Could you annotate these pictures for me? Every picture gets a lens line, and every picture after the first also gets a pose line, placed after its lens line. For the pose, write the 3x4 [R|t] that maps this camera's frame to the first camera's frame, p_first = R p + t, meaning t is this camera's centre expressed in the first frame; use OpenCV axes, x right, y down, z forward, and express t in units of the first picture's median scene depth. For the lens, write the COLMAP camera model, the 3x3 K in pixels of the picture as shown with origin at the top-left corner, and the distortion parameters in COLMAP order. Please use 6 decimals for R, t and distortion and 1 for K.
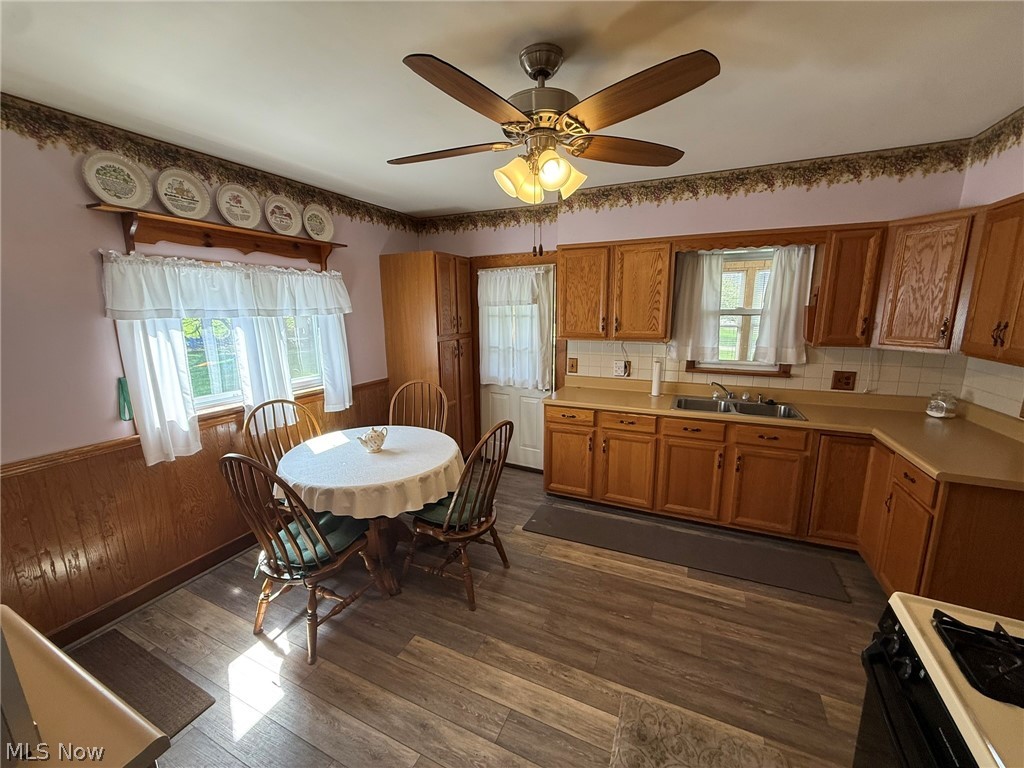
lens RADIAL K [[405.7, 0, 509.9], [0, 405.7, 384.0], [0, 0, 1]] dist [-0.000863, -0.000338]
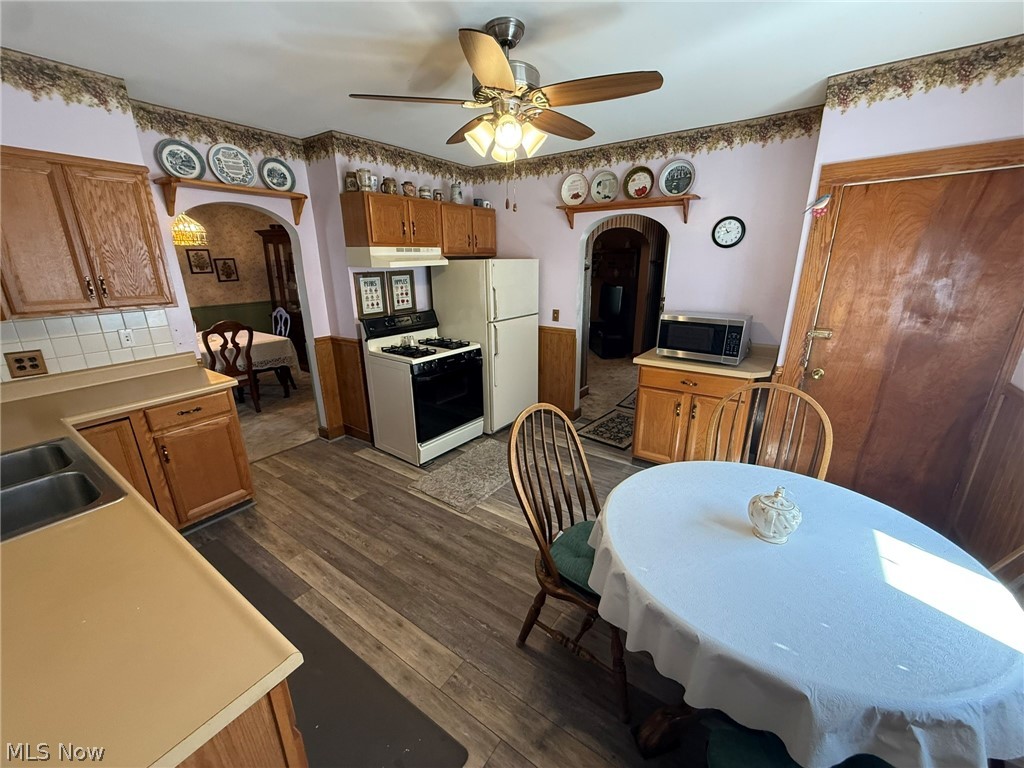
lens RADIAL K [[405.7, 0, 509.9], [0, 405.7, 384.0], [0, 0, 1]] dist [-0.000863, -0.000338]
pose [[-0.983734, -0.033276, 0.176521, -0.101872], [0.052803, 0.885709, 0.461228, -0.267258], [-0.171694, 0.463046, -0.869546, 1.478500]]
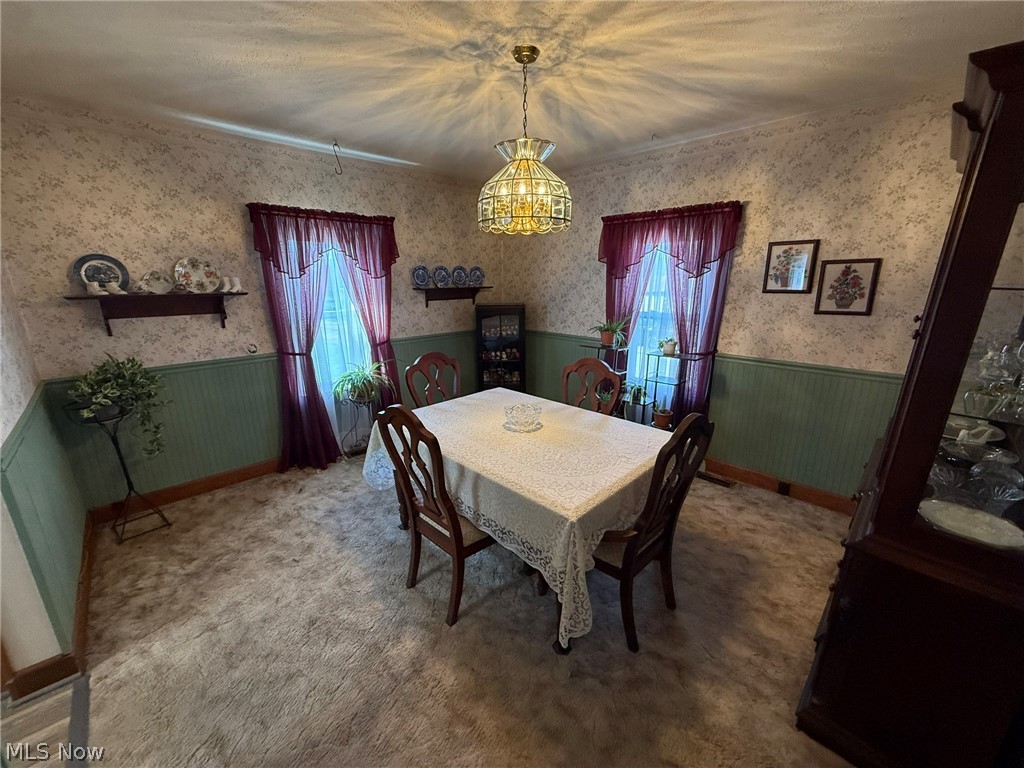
lens RADIAL K [[405.7, 0, 509.9], [0, 405.7, 384.0], [0, 0, 1]] dist [-0.000863, -0.000338]
pose [[0.367375, -0.229461, 0.901323, 0.795700], [0.176582, 0.968670, 0.174633, 0.081605], [-0.913156, 0.095002, 0.396384, -0.345305]]
